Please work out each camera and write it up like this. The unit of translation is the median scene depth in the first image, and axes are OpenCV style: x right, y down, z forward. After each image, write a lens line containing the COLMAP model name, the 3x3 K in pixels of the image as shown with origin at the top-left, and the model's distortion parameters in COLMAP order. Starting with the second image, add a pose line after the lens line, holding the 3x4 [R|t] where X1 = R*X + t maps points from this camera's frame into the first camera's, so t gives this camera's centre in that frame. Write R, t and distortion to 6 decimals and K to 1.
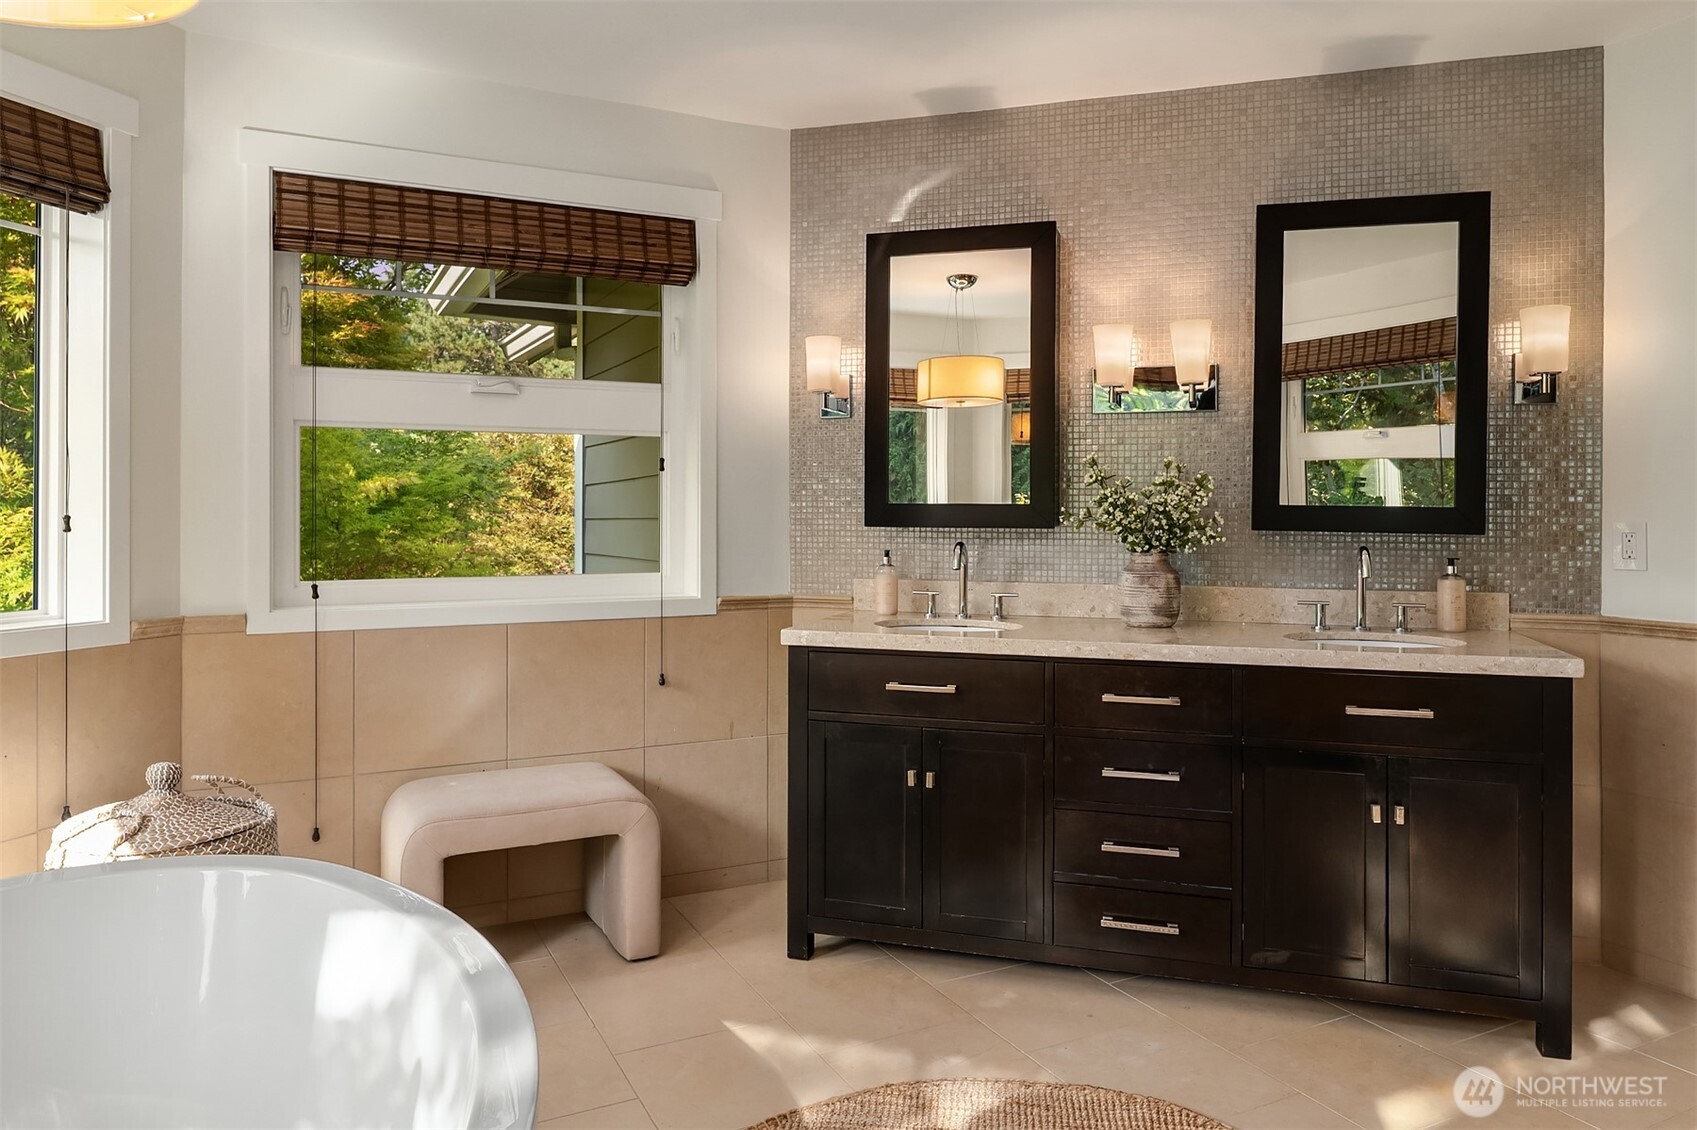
lens RADIAL K [[1114.0, 0, 851.8], [0, 1114.0, 535.1], [0, 0, 1]] dist [-0.003833, -0.003083]
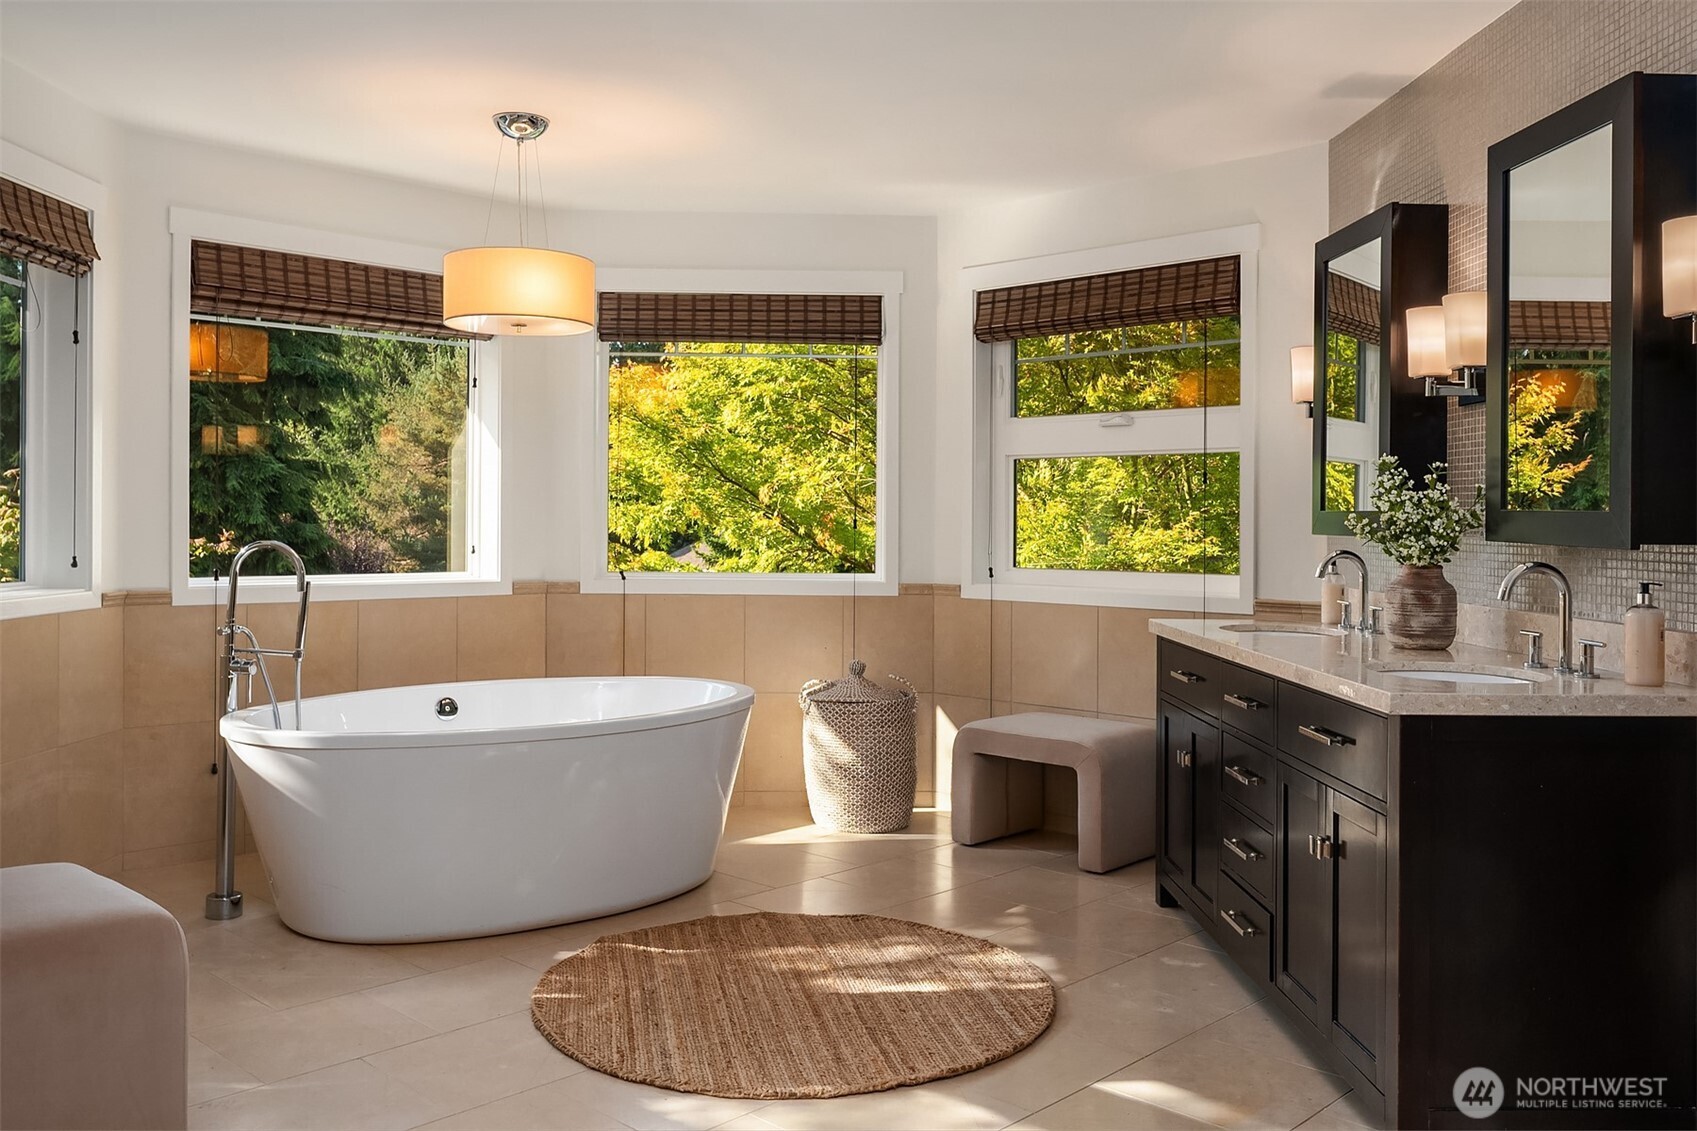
lens RADIAL K [[1423.4, 0, 844.2], [0, 1423.4, 541.1], [0, 0, 1]] dist [-0.014419, 0.011523]
pose [[0.325302, 0.017138, -0.945455, 1.246054], [-0.025940, 0.999621, 0.009195, -0.001856], [0.945254, 0.021534, 0.325624, 0.206074]]
